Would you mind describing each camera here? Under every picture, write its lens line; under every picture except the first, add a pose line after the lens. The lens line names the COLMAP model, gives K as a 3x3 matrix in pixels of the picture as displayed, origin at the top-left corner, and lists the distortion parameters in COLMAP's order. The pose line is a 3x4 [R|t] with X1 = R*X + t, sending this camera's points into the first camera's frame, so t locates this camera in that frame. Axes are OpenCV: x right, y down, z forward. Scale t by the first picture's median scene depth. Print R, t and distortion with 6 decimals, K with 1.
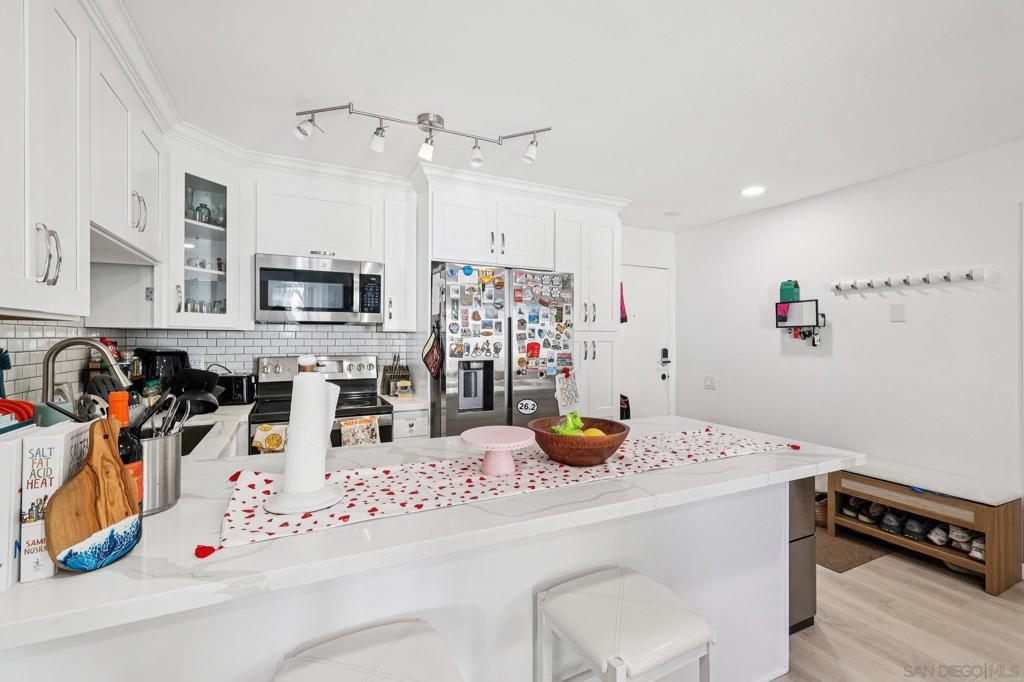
lens RADIAL K [[444.1, 0, 512.0], [0, 444.1, 341.0], [0, 0, 1]] dist [0.000629, -0.000068]
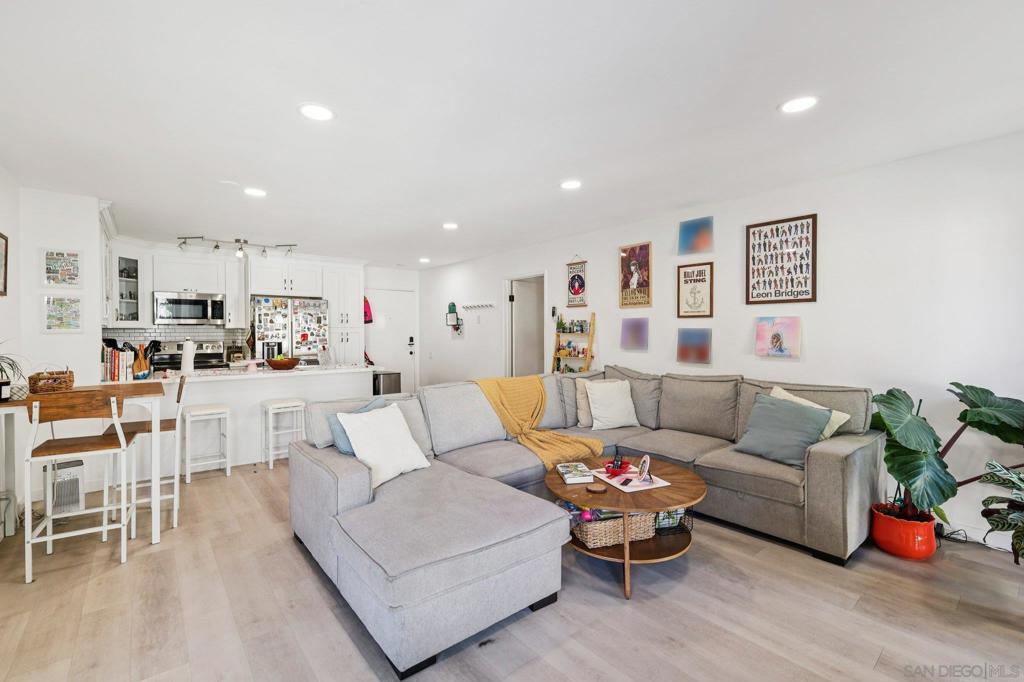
lens RADIAL K [[444.1, 0, 512.0], [0, 444.1, 341.0], [0, 0, 1]] dist [0.000629, -0.000068]
pose [[0.974014, -0.011087, 0.226215, 0.558316], [0.007412, 0.999827, 0.017088, 0.010714], [-0.226365, -0.014967, 0.973928, -1.347463]]
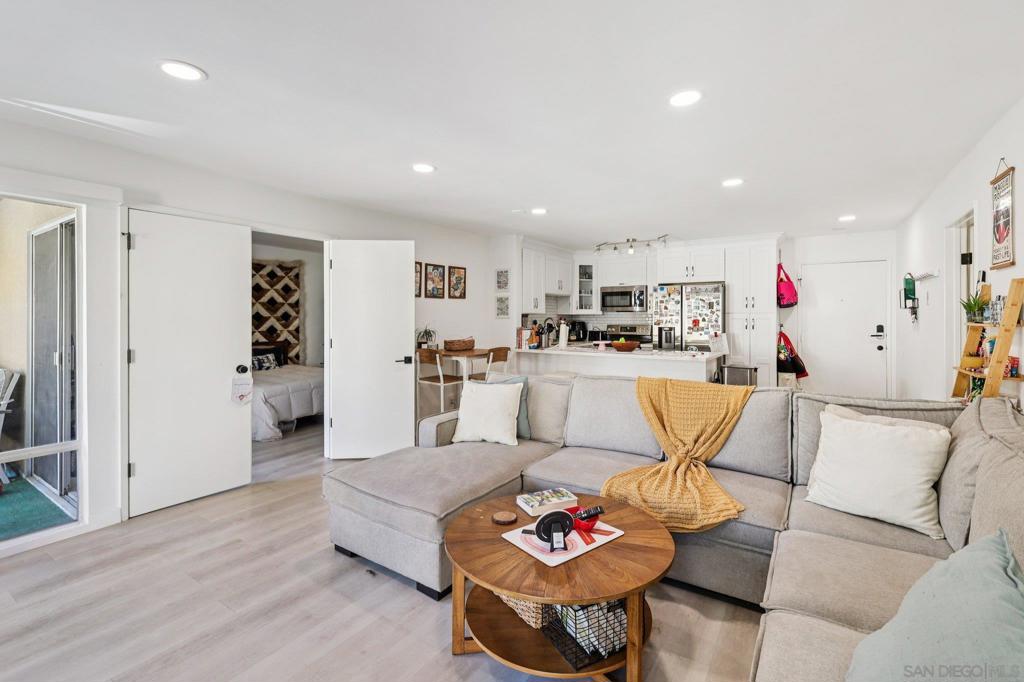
lens RADIAL K [[453.2, 0, 510.2], [0, 453.2, 319.5], [0, 0, 1]] dist [0.000707, 0.000076]
pose [[0.500570, 0.002088, -0.865693, 1.543361], [-0.002374, 0.999997, 0.001039, 0.004571], [0.865693, 0.001535, 0.500573, -0.883368]]
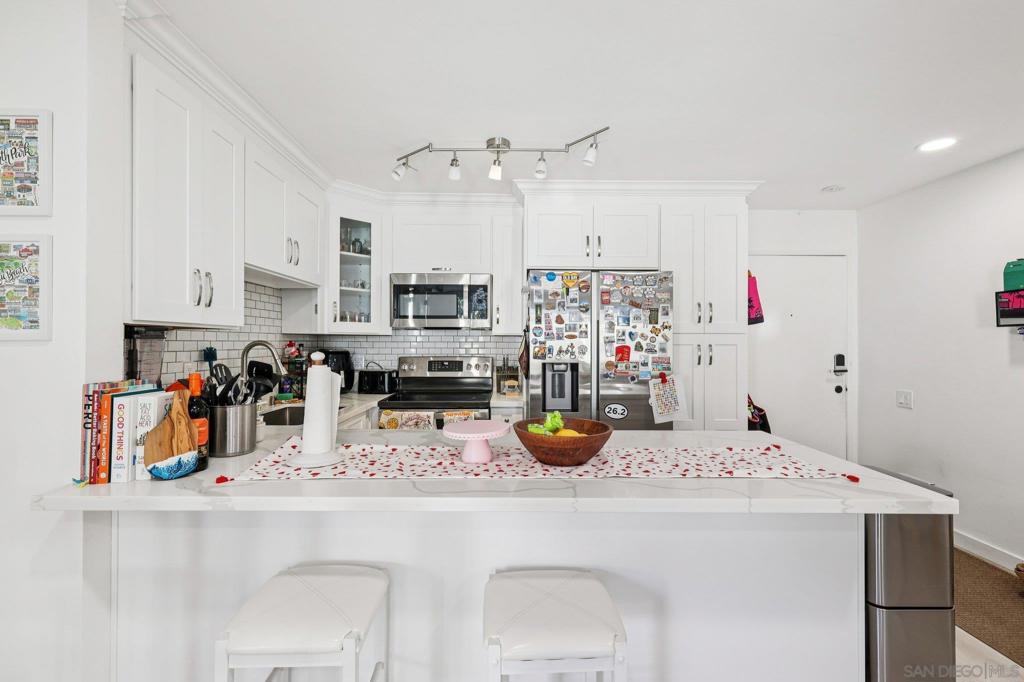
lens RADIAL K [[447.1, 0, 512.0], [0, 447.1, 341.0], [0, 0, 1]] dist [-0.000376, -0.000111]
pose [[0.901463, -0.001231, -0.432854, 0.264929], [-0.002868, 0.999957, -0.008818, 0.002928], [0.432847, 0.009191, 0.901421, 0.014542]]
